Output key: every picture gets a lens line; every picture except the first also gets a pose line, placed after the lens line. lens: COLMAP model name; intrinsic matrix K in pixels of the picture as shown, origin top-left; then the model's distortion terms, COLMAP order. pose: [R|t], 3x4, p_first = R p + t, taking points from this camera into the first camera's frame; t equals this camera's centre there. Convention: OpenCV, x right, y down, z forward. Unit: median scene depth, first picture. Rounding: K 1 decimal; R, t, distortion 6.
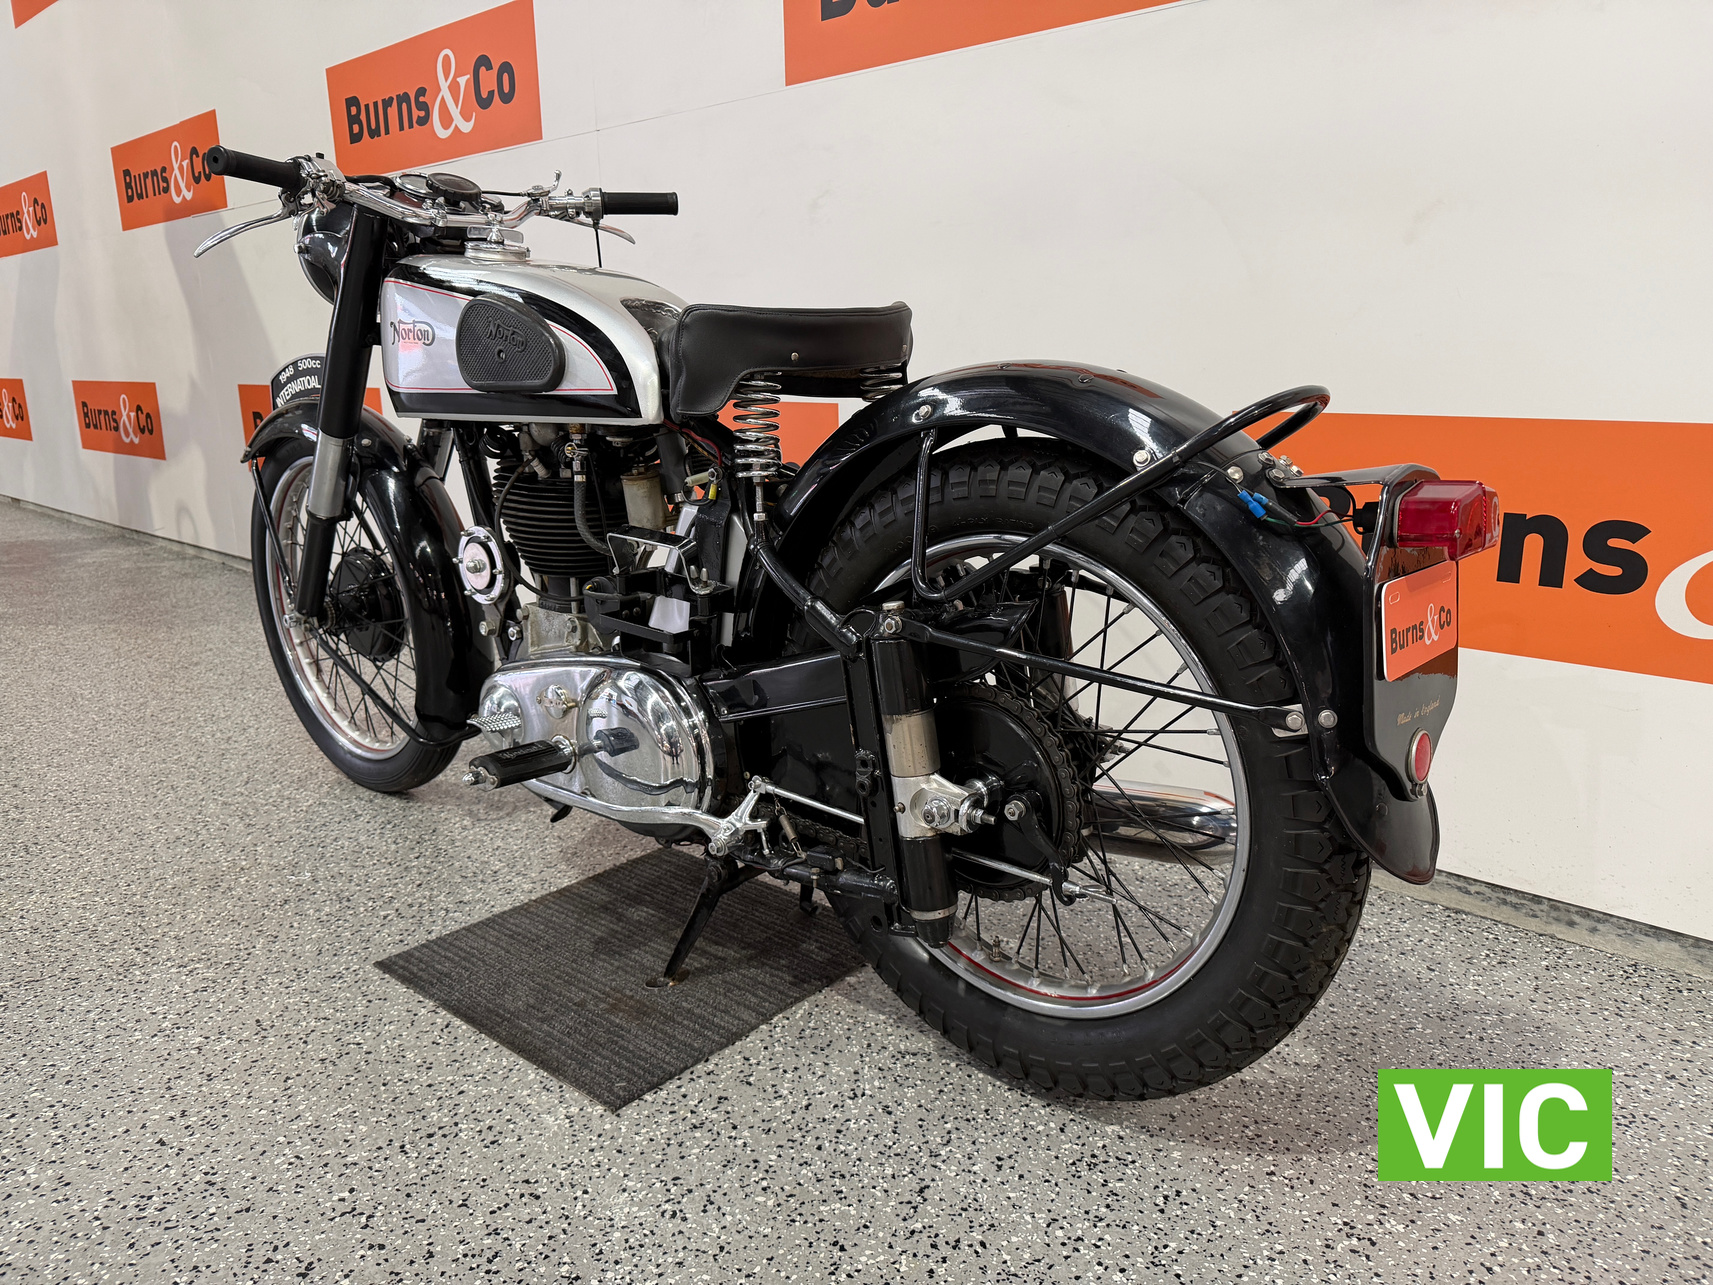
lens RADIAL K [[1204.5, 0, 856.2], [0, 1204.5, 648.1], [0, 0, 1]] dist [-0.002868, -0.007118]
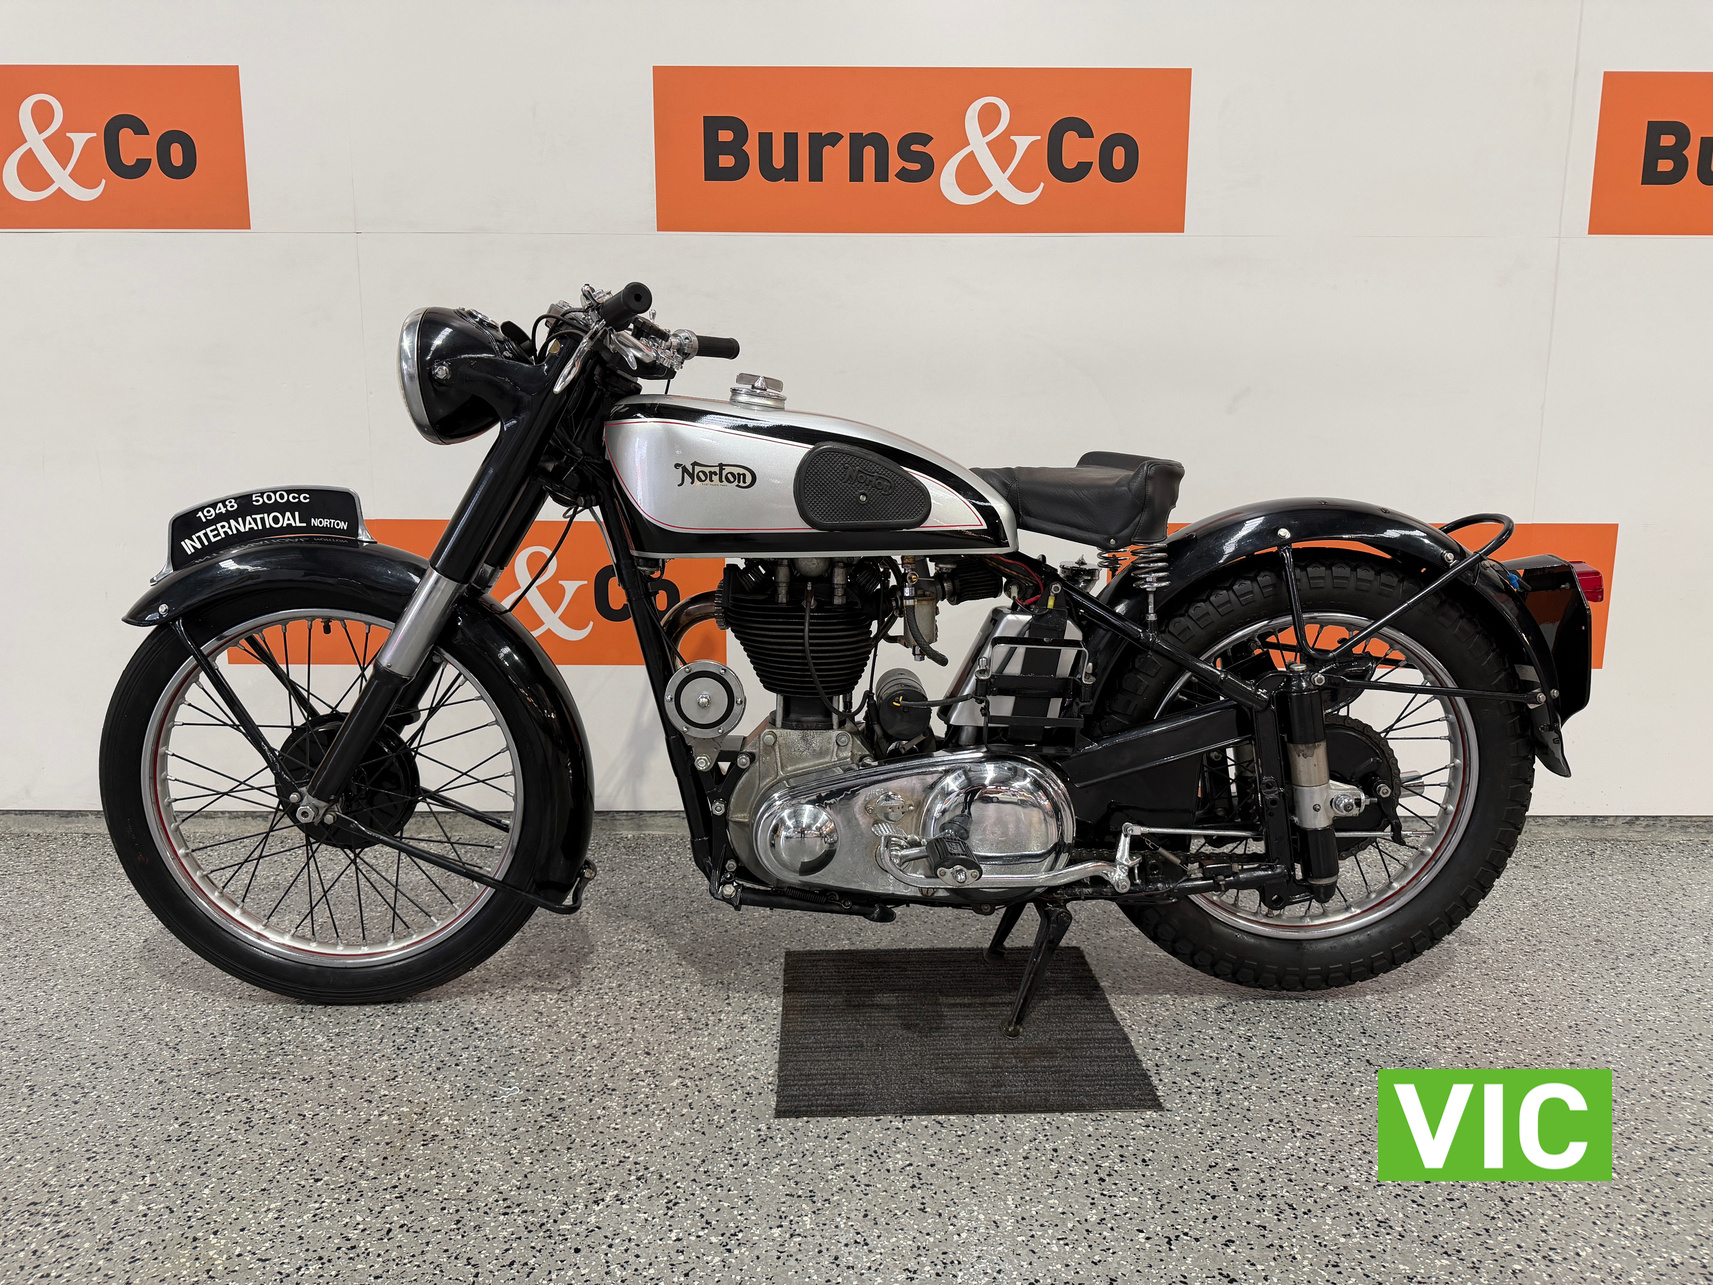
lens RADIAL K [[1210.6, 0, 856.5], [0, 1210.6, 642.5], [0, 0, 1]] dist [-0.007137, -0.002853]
pose [[0.746713, -0.103249, 0.657084, -1.176179], [0.151585, 0.988298, -0.016968, -0.108401], [-0.647643, 0.112275, 0.753627, 0.221796]]
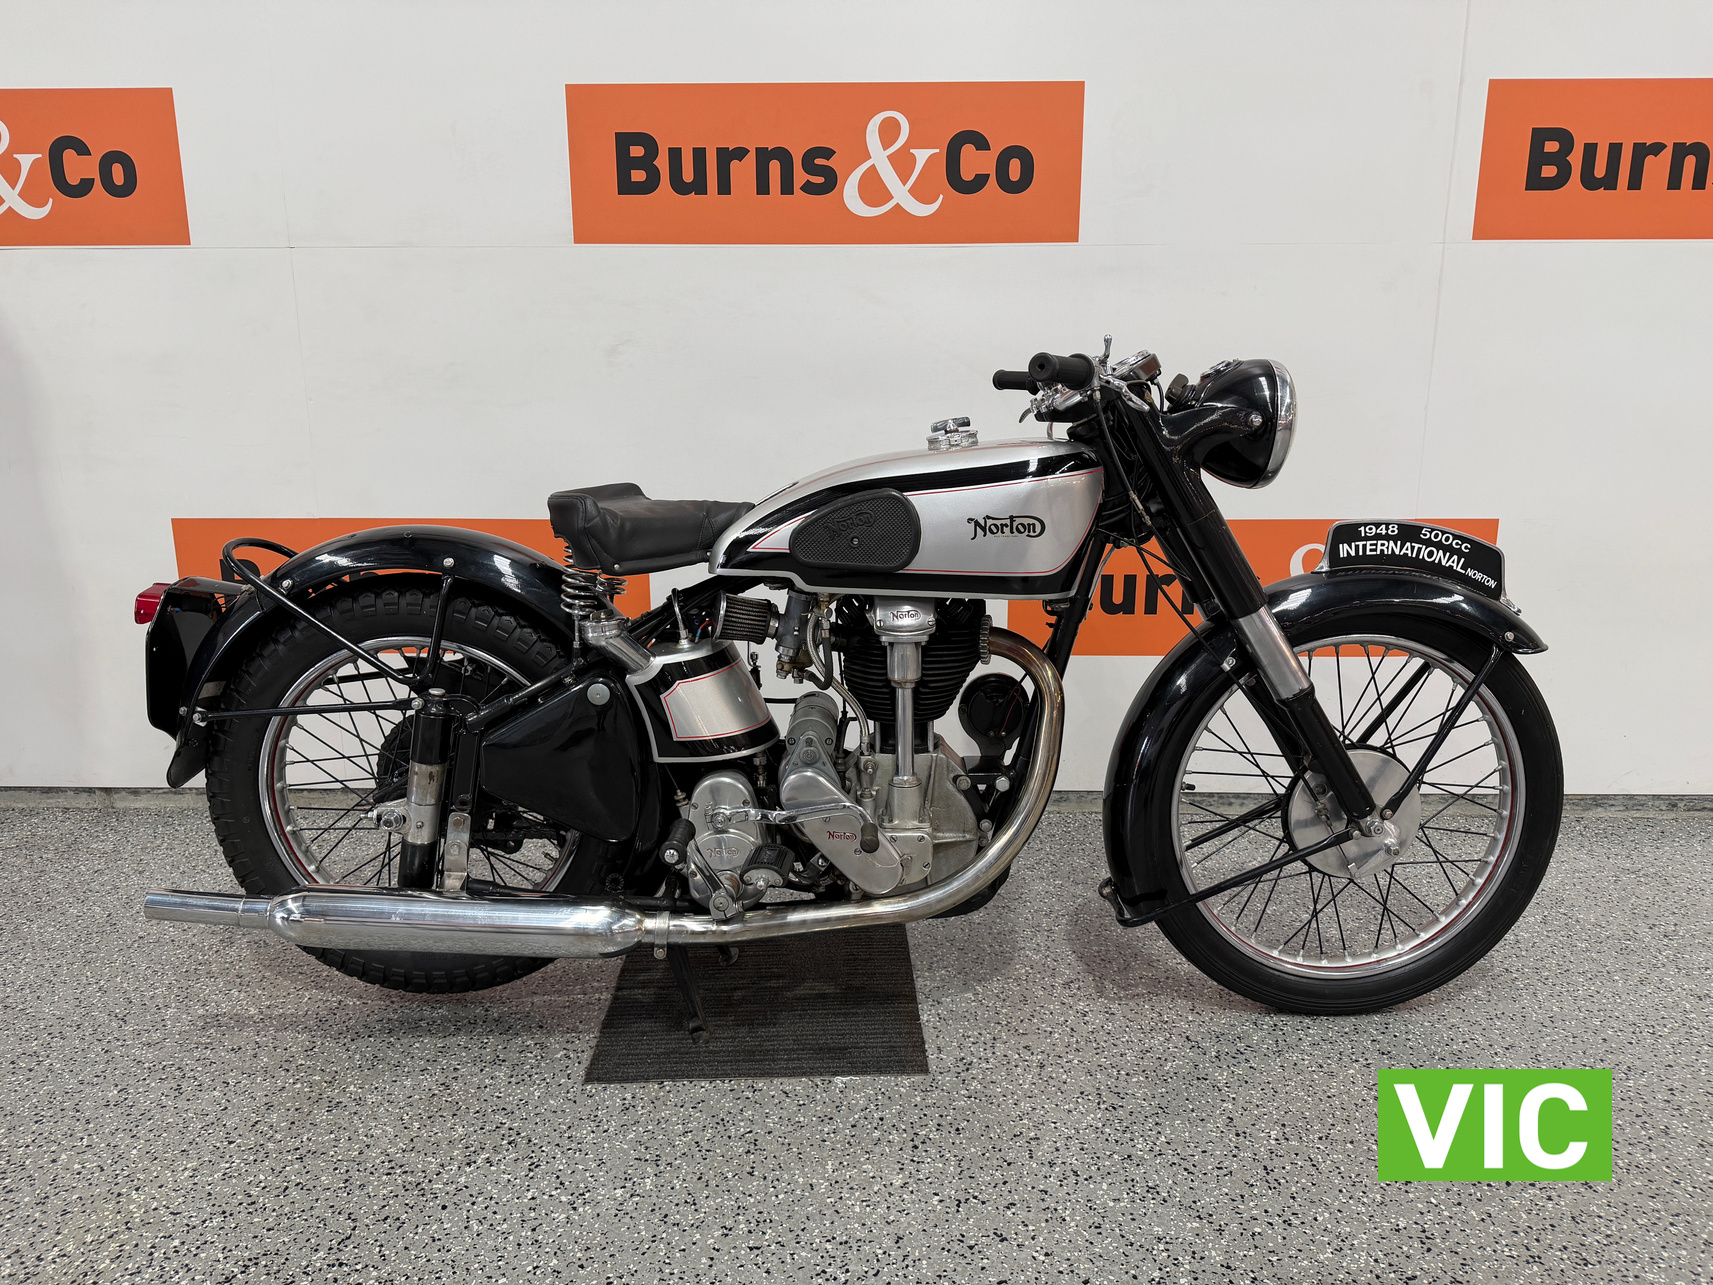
lens RADIAL K [[1204.5, 0, 856.2], [0, 1204.5, 648.1], [0, 0, 1]] dist [-0.002868, -0.007118]
pose [[0.758557, -0.143556, 0.635597, -1.099090], [0.153496, 0.987347, 0.039812, -0.176760], [-0.633270, 0.067362, 0.770994, 0.008579]]
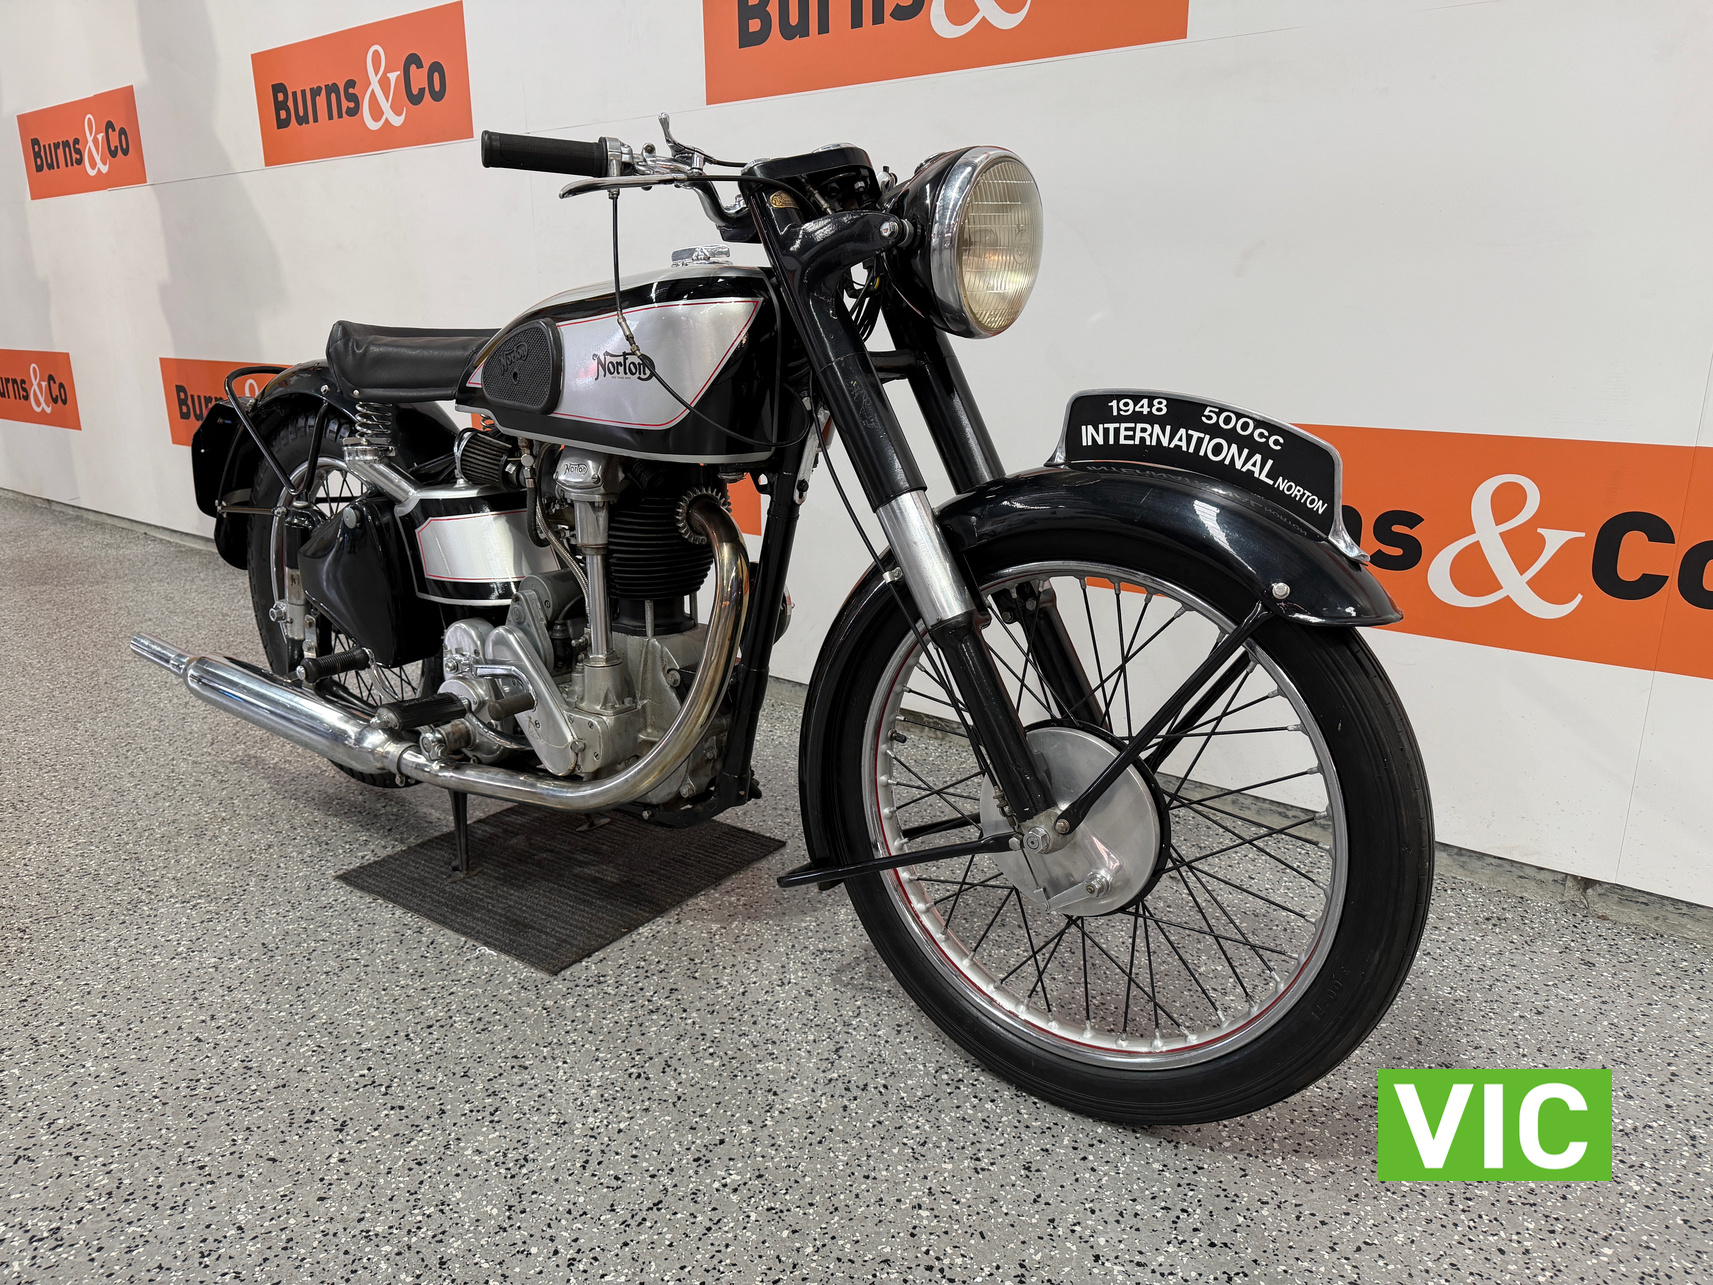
lens RADIAL K [[1172.3, 0, 864.8], [0, 1172.3, 660.0], [0, 0, 1]] dist [0.097976, -0.140892]
pose [[0.996651, -0.009097, 0.081262, -0.012391], [0.005694, 0.999101, 0.042011, -0.008800], [-0.081571, -0.041408, 0.995807, -0.197136]]
